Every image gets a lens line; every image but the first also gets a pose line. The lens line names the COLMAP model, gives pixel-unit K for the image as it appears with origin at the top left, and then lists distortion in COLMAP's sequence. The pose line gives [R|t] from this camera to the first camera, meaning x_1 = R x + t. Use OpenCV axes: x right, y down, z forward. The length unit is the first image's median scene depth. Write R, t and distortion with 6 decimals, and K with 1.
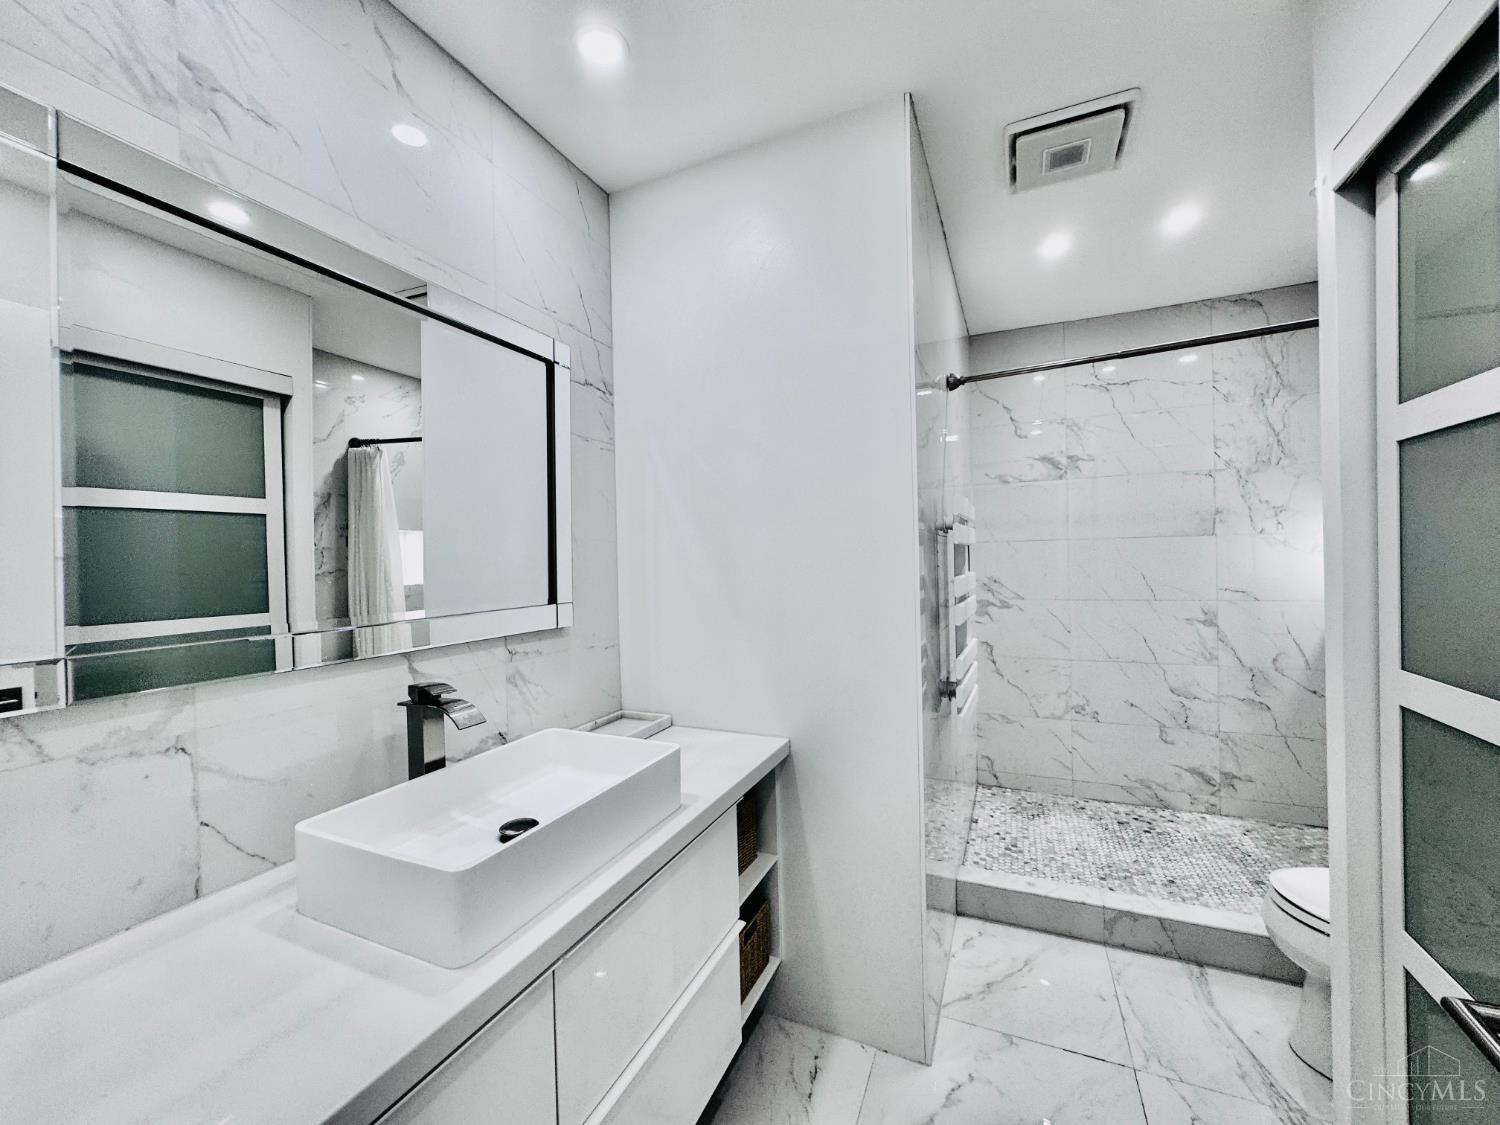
lens RADIAL K [[600.1, 0, 740.3], [0, 600.1, 564.6], [0, 0, 1]] dist [-0.004087, 0.000081]
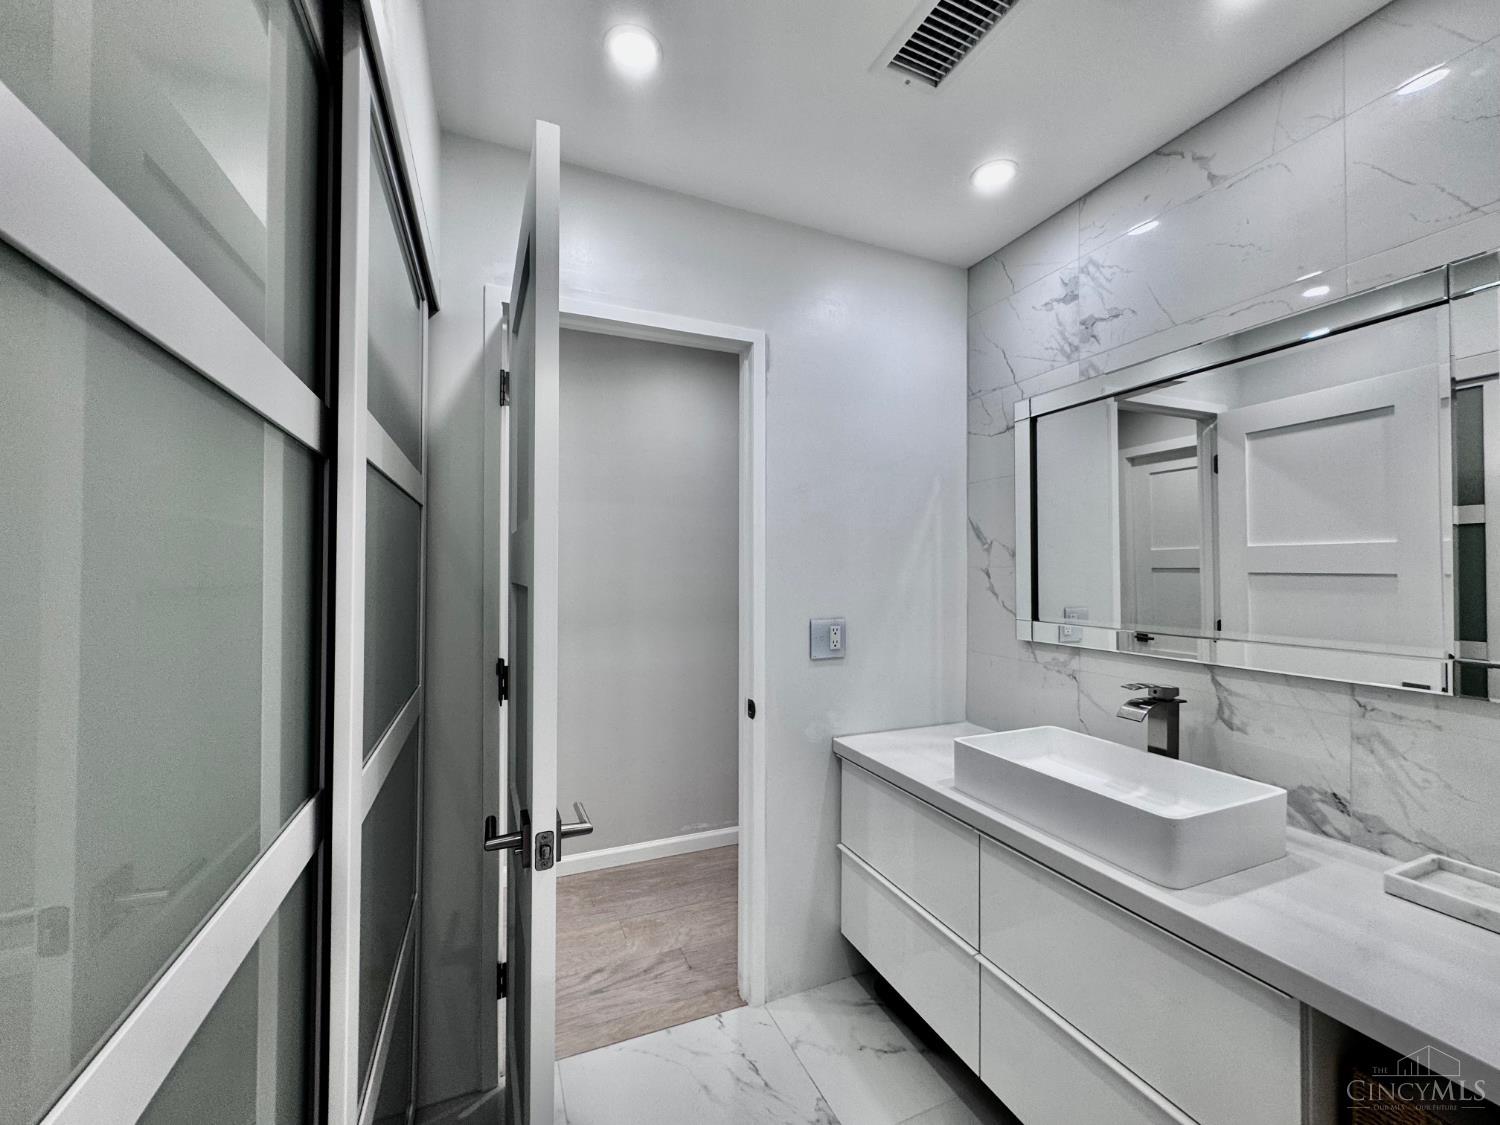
lens RADIAL K [[600.1, 0, 750.5], [0, 600.1, 559.0], [0, 0, 1]] dist [-0.004087, 0.000081]
pose [[-0.666870, 0.017902, -0.744959, 1.014207], [0.017033, 0.999816, 0.008778, -0.097559], [0.744979, -0.006835, -0.667052, 1.226789]]
